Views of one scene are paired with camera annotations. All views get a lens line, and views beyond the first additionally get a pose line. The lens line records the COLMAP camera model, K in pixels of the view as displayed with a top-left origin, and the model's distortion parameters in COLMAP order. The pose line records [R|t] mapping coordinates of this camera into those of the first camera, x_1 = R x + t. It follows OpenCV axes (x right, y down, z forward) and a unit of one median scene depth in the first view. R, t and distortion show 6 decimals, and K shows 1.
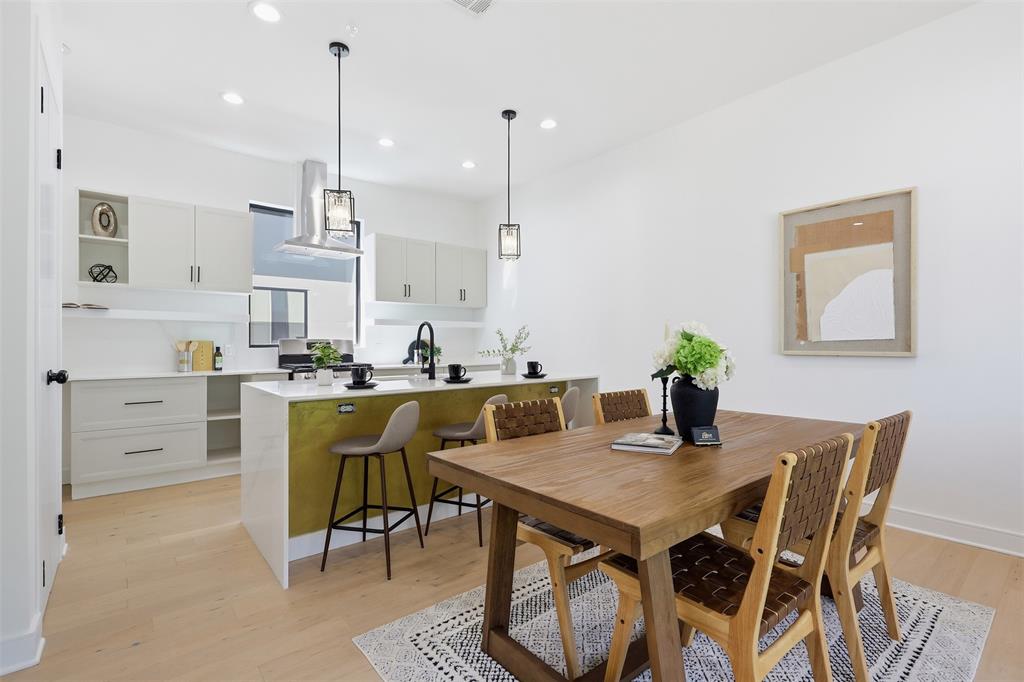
lens RADIAL K [[457.2, 0, 510.2], [0, 457.2, 341.9], [0, 0, 1]] dist [0.001324, 0.000289]
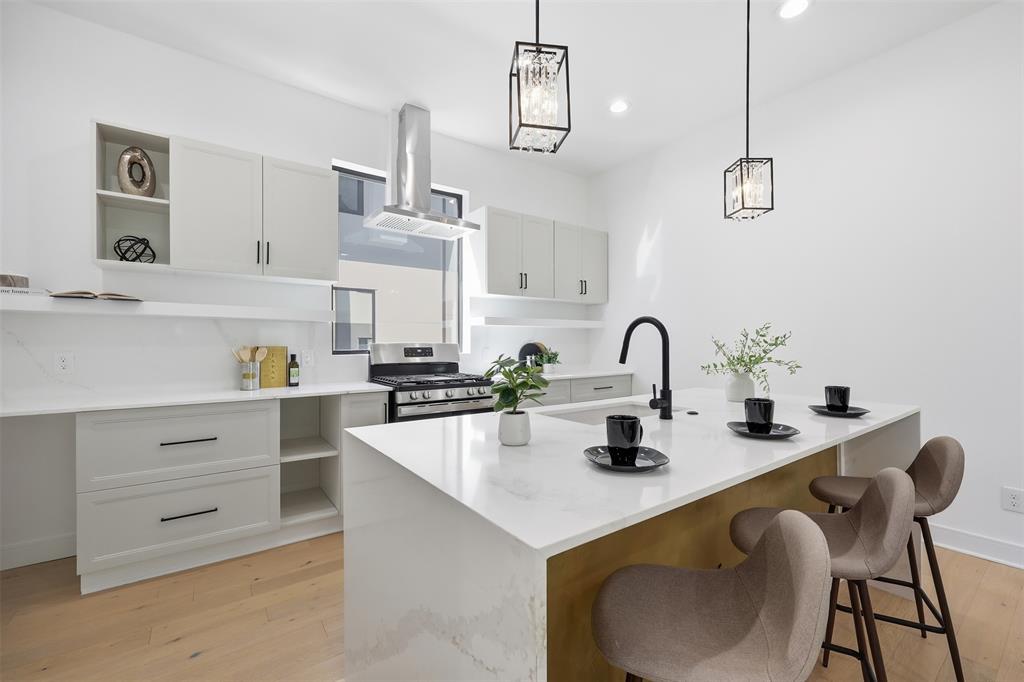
lens RADIAL K [[413.2, 0, 512.5], [0, 413.2, 342.8], [0, 0, 1]] dist [0.000929, 0.000292]
pose [[0.998250, 0.000653, -0.059131, -0.270486], [-0.000399, 0.999991, 0.004314, -0.011604], [0.059133, -0.004283, 0.998241, 0.390643]]
